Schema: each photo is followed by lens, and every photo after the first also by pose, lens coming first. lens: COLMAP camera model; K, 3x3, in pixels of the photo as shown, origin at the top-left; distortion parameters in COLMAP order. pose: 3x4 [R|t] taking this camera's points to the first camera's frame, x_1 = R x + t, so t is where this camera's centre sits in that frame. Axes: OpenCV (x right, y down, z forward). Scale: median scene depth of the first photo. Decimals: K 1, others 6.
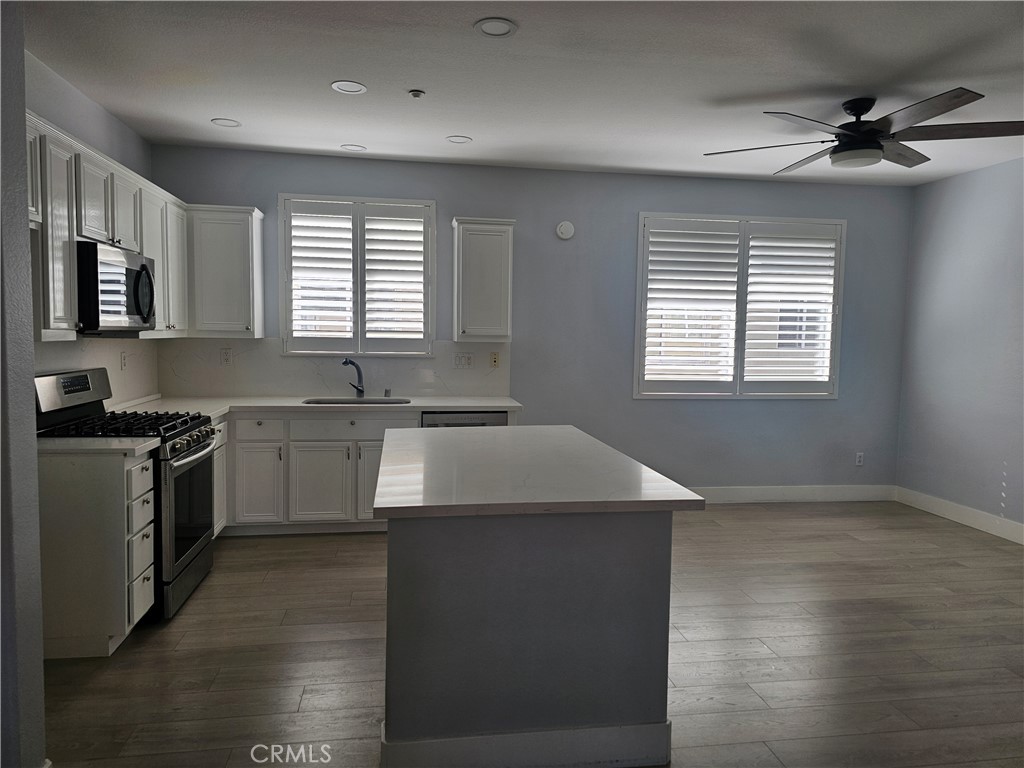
lens RADIAL K [[685.9, 0, 512.5], [0, 685.9, 382.6], [0, 0, 1]] dist [0.053321, -0.044738]
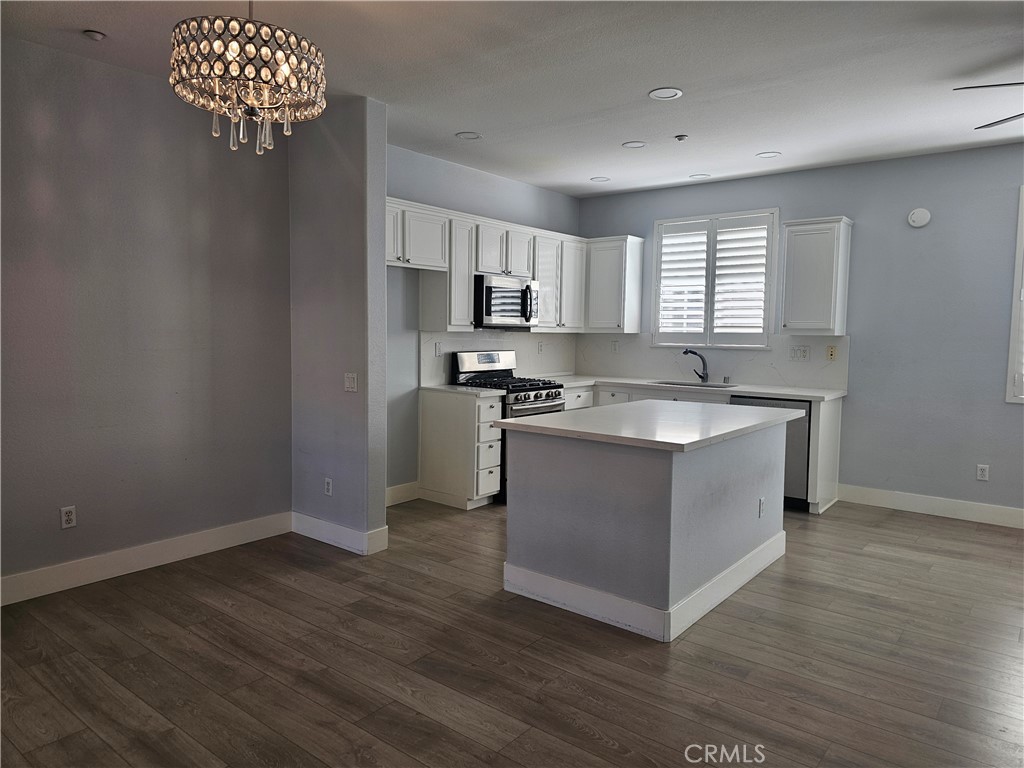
lens RADIAL K [[685.9, 0, 504.8], [0, 685.9, 382.6], [0, 0, 1]] dist [0.053321, -0.044738]
pose [[0.666342, 0.049950, -0.743972, 0.448870], [-0.055521, 0.998308, 0.017299, 0.021100], [0.743577, 0.029779, 0.667987, -0.058520]]
